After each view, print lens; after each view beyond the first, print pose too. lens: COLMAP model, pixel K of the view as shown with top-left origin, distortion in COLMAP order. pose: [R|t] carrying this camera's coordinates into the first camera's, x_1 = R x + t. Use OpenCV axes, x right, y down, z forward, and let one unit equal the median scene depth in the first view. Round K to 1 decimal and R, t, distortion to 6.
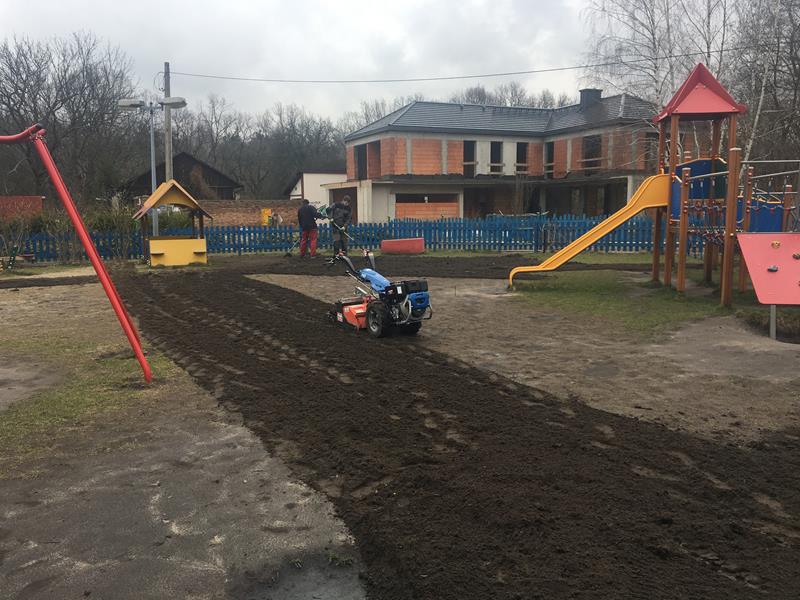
lens RADIAL K [[678.0, 0, 401.4], [0, 678.0, 298.1], [0, 0, 1]] dist [0.079448, -0.107315]
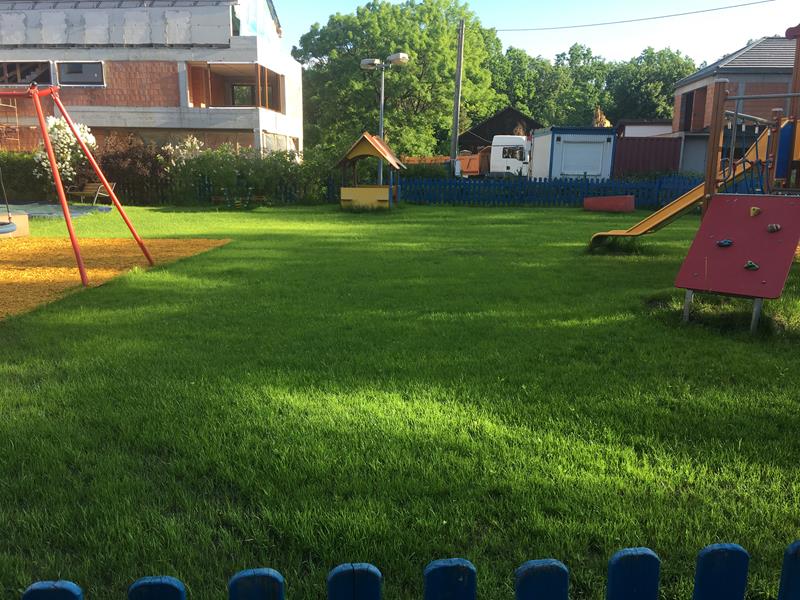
lens RADIAL K [[678.0, 0, 401.3], [0, 678.0, 296.6], [0, 0, 1]] dist [0.079448, -0.107315]
pose [[0.856313, 0.115660, -0.503341, 0.102836], [-0.085211, 0.992885, 0.083184, -0.003055], [0.509380, -0.028341, 0.860075, 0.032024]]
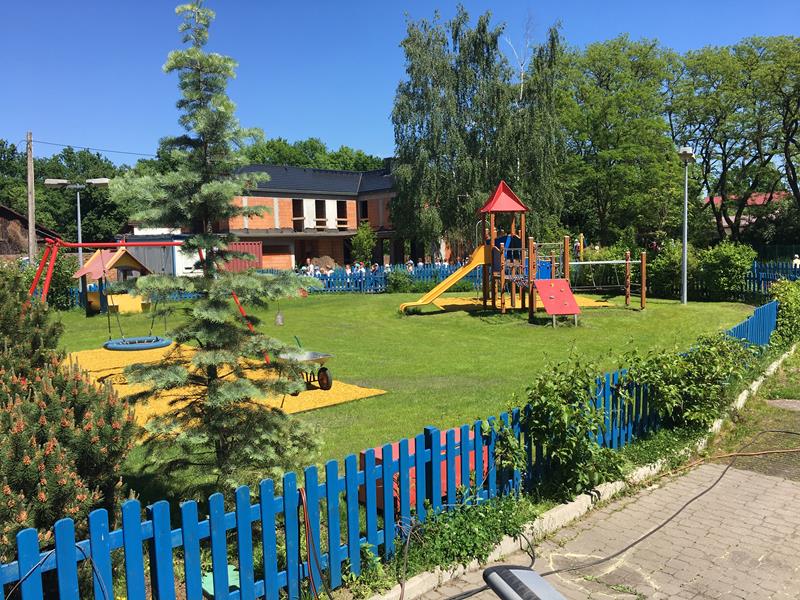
lens RADIAL K [[678.0, 0, 400.3], [0, 678.0, 300.3], [0, 0, 1]] dist [0.079448, -0.107315]
pose [[0.954767, -0.038855, 0.294807, -0.076227], [0.056639, 0.997038, -0.052023, 0.007128], [-0.291912, 0.066367, 0.954140, -0.124819]]
